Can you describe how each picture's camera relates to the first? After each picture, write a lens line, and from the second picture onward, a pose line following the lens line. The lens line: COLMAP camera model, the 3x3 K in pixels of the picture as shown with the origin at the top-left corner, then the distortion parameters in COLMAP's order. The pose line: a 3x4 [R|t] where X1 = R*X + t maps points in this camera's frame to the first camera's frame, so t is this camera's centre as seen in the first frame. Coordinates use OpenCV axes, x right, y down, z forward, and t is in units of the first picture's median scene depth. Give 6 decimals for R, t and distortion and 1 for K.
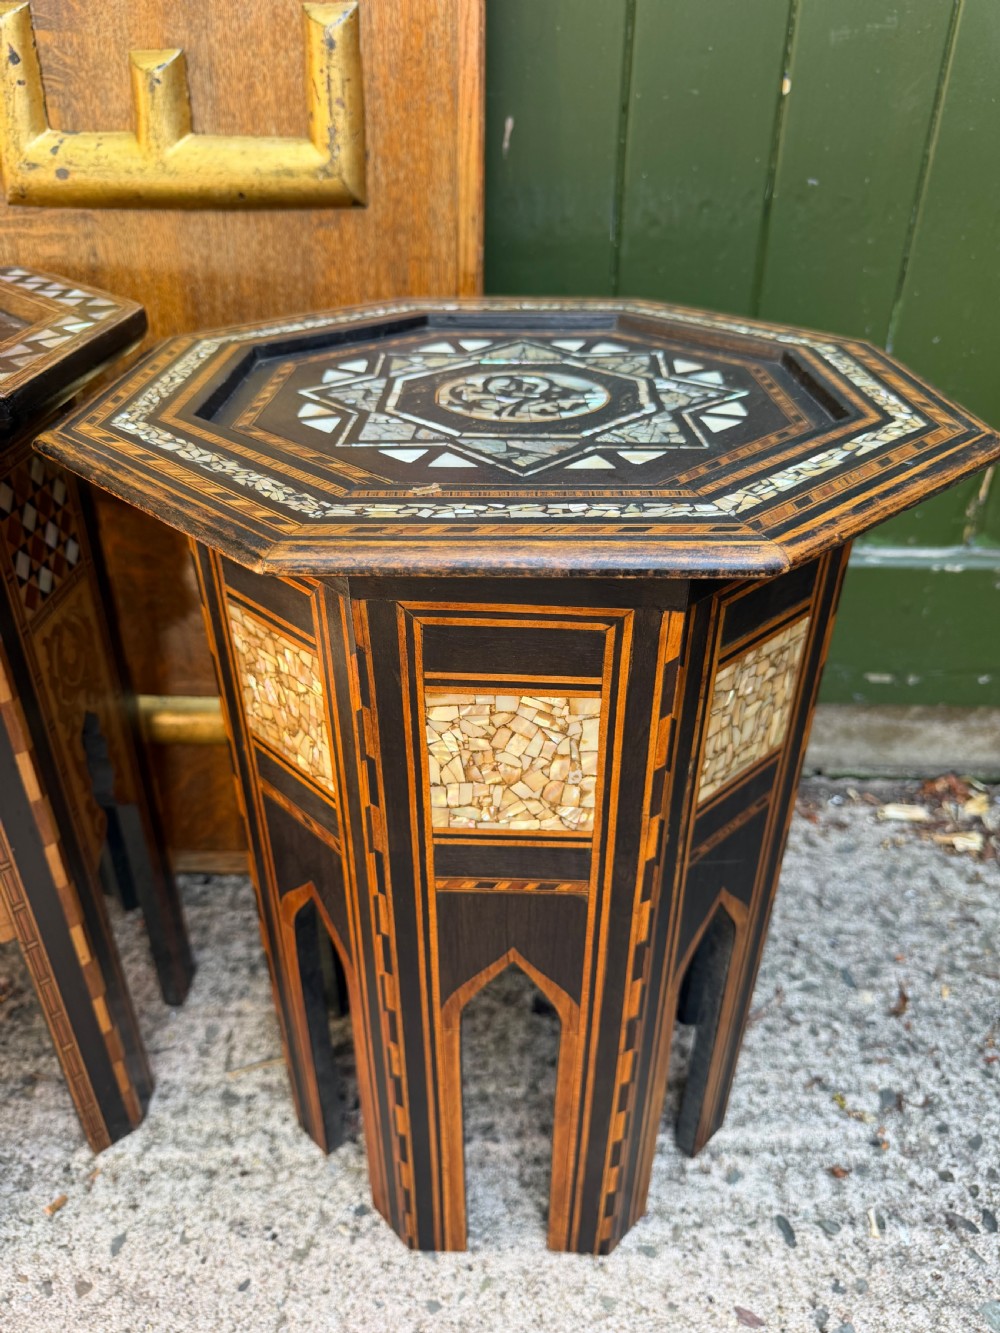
lens RADIAL K [[975.5, 0, 497.1], [0, 975.5, 659.2], [0, 0, 1]] dist [-0.013523, -0.003737]
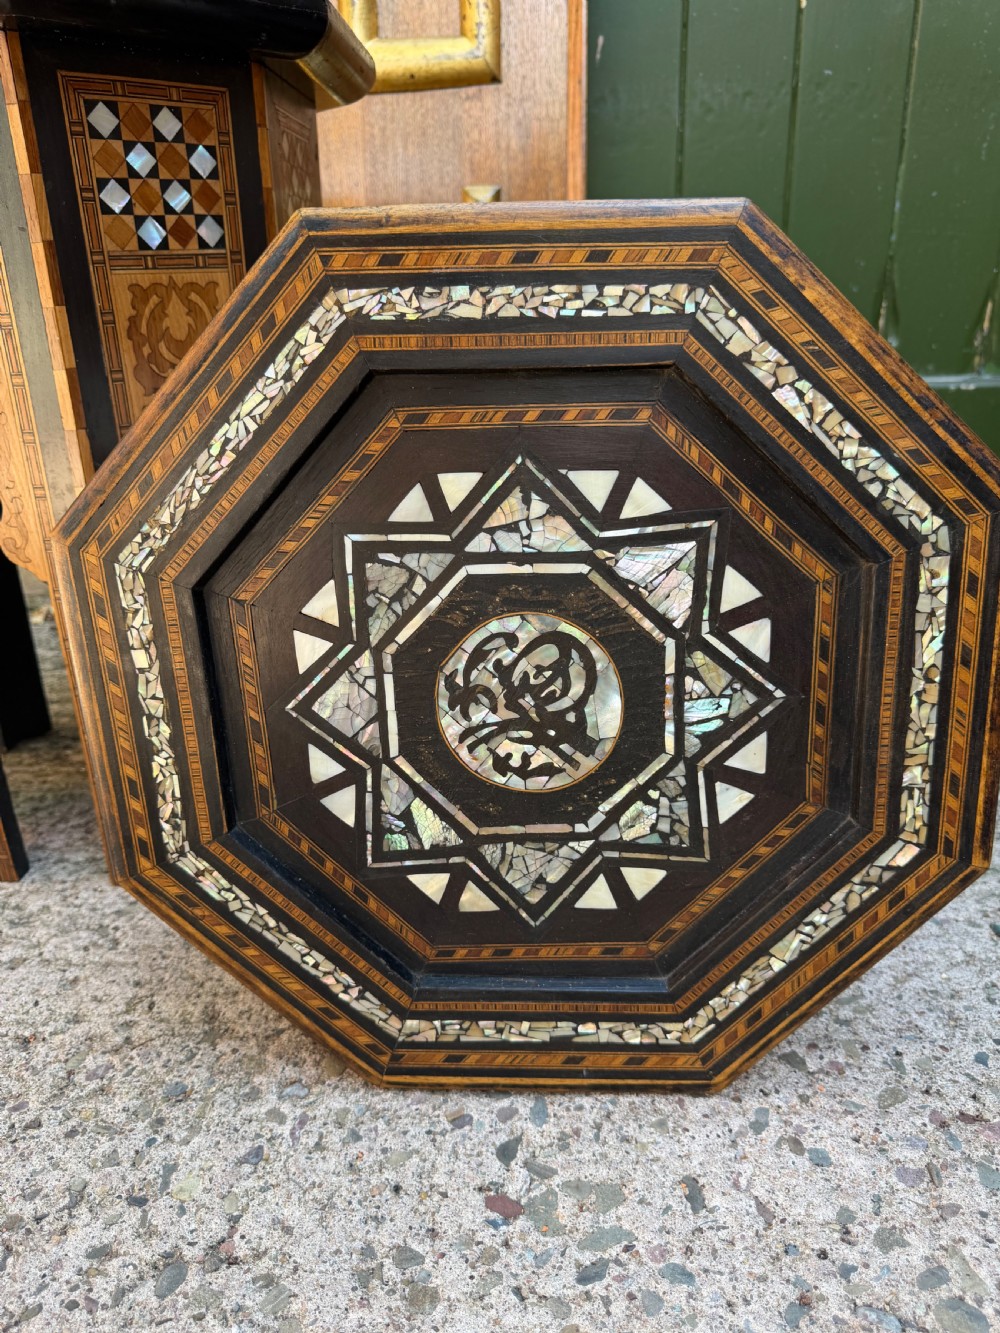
lens RADIAL K [[965.3, 0, 497.1], [0, 965.3, 669.8], [0, 0, 1]] dist [0.005648, -0.017326]
pose [[0.998647, -0.015519, -0.049625, -0.087263], [0.006845, 0.985351, -0.170400, 0.610597], [0.051542, 0.169829, 0.984125, -0.217414]]
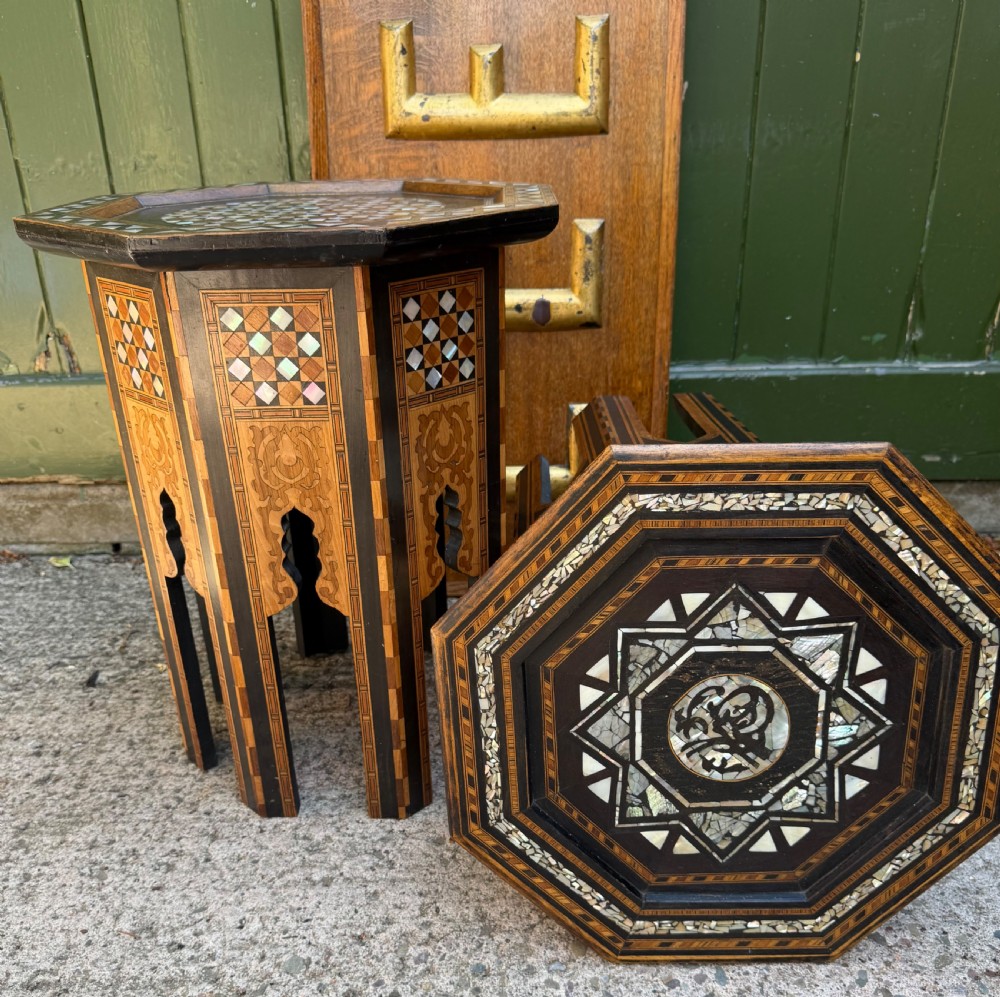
lens RADIAL K [[992.6, 0, 496.7], [0, 992.6, 595.4], [0, 0, 1]] dist [0.019952, -0.039672]
pose [[0.999598, -0.024507, -0.014276, -0.327008], [0.023263, 0.996391, -0.081634, 0.461422], [0.016225, 0.081269, 0.996560, -0.640100]]
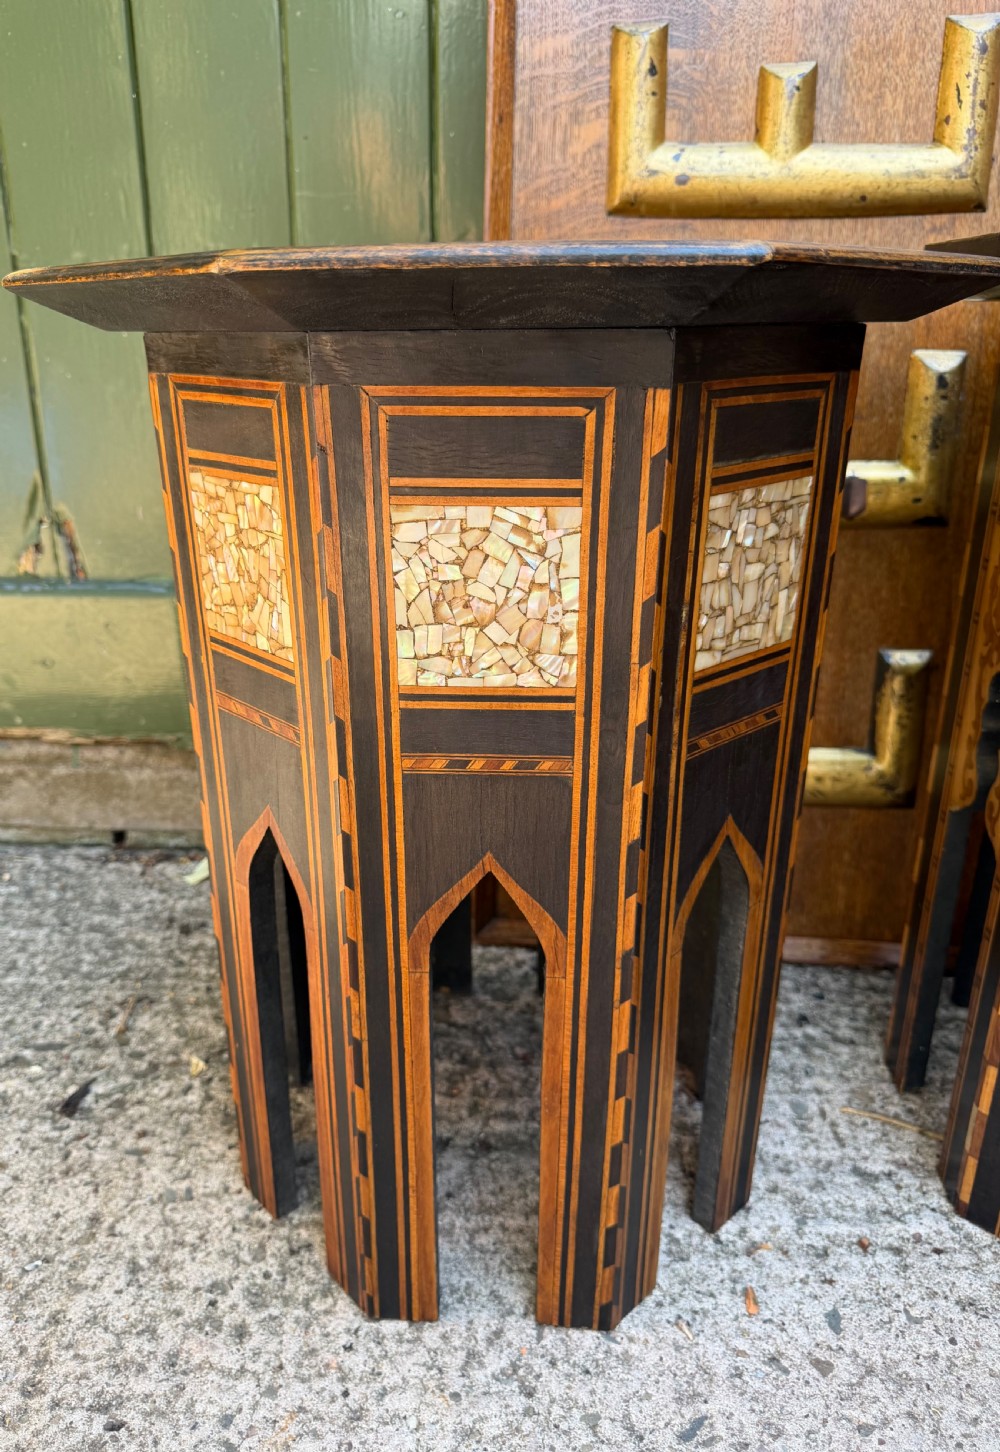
lens RADIAL K [[1056.1, 0, 449.3], [0, 1056.1, 727.1], [0, 0, 1]] dist [-0.015167, -0.001172]
pose [[0.998164, 0.010309, -0.059685, -0.625604], [-0.020679, 0.984200, -0.175851, 0.254885], [0.056929, 0.176763, 0.982606, 0.018839]]
